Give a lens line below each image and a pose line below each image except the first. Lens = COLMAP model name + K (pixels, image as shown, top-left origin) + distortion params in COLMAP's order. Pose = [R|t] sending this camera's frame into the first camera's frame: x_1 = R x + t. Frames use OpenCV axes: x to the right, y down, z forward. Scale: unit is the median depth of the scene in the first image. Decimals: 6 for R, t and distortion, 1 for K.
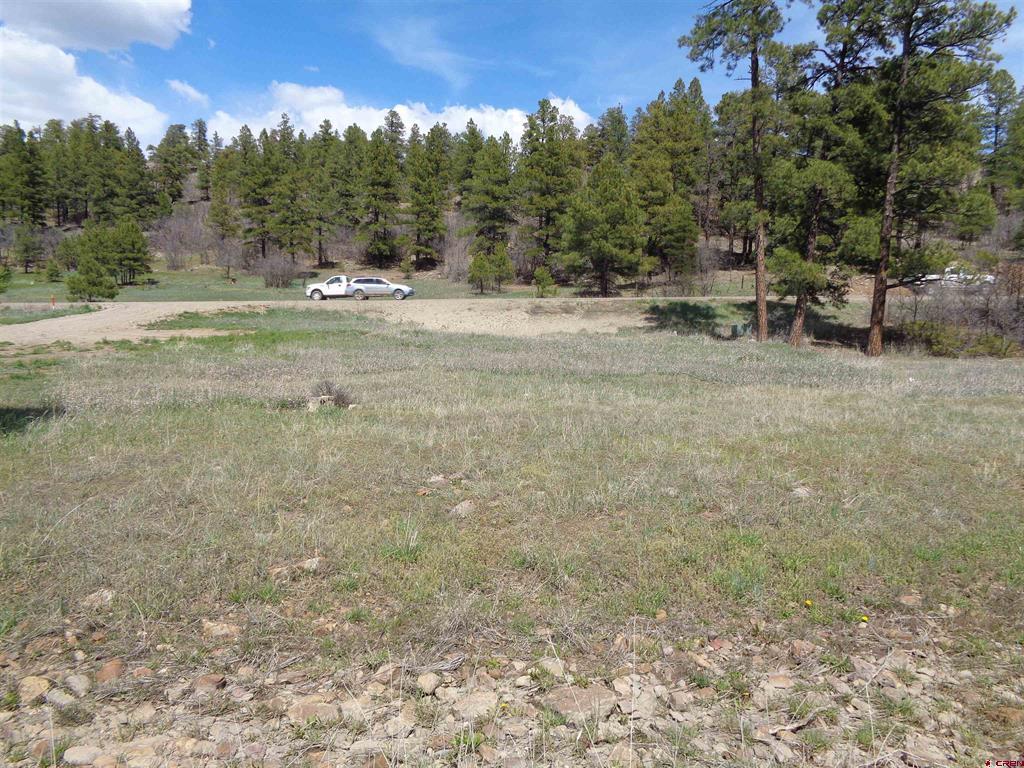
lens RADIAL K [[760.5, 0, 517.3], [0, 760.5, 380.7], [0, 0, 1]] dist [-0.002415, 0.004679]
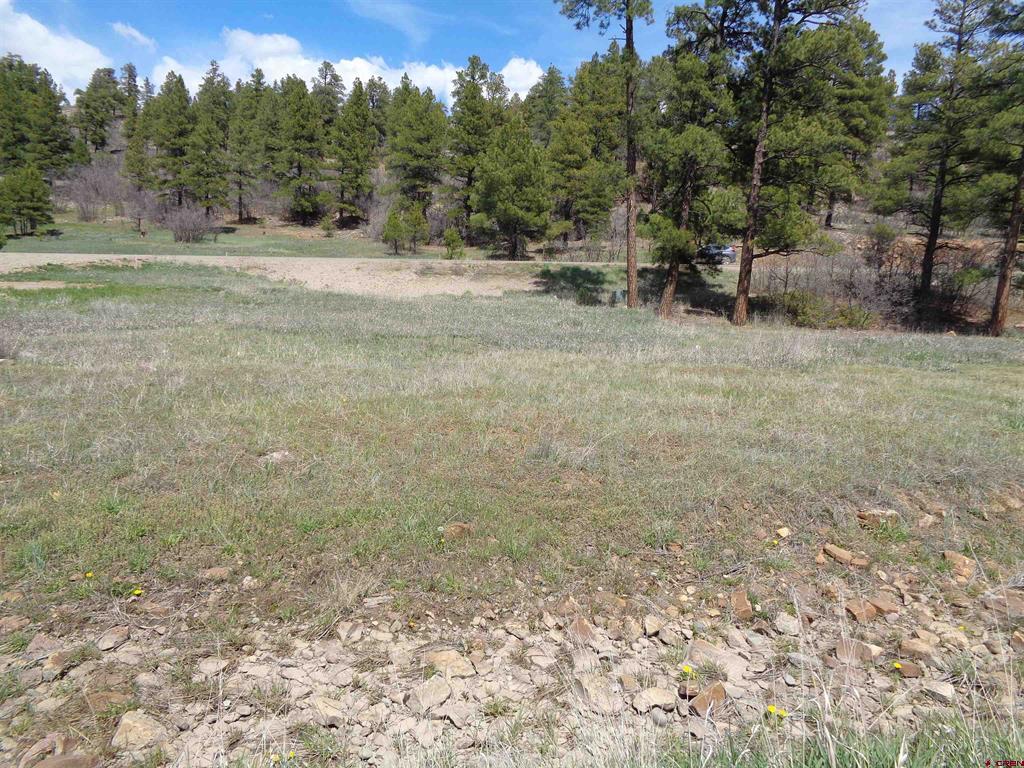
lens RADIAL K [[760.5, 0, 514.4], [0, 760.5, 380.3], [0, 0, 1]] dist [-0.002415, 0.004679]
pose [[0.998339, 0.017493, 0.054900, 0.069857], [-0.020042, 0.998730, 0.046228, 0.000088], [-0.054021, -0.047251, 0.997421, 0.005327]]
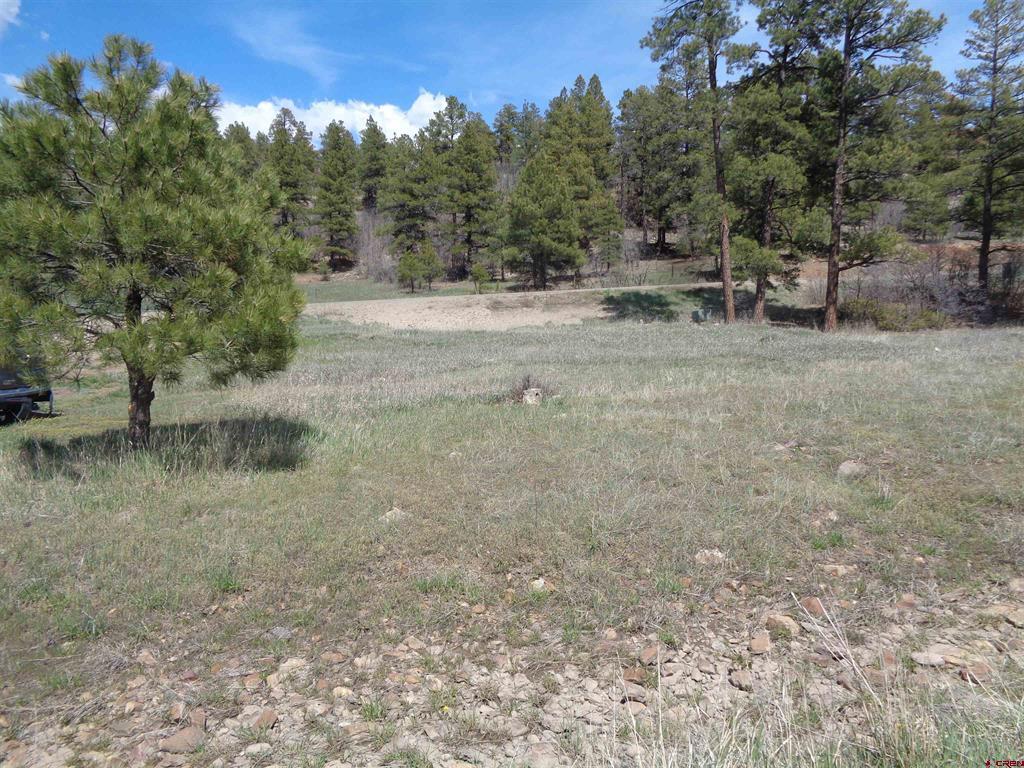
lens RADIAL K [[760.5, 0, 515.9], [0, 760.5, 382.7], [0, 0, 1]] dist [-0.002415, 0.004679]
pose [[0.987860, -0.058930, 0.143734, -0.080831], [0.057825, 0.998256, 0.011855, -0.000491], [-0.144182, -0.003400, 0.989545, -0.007379]]
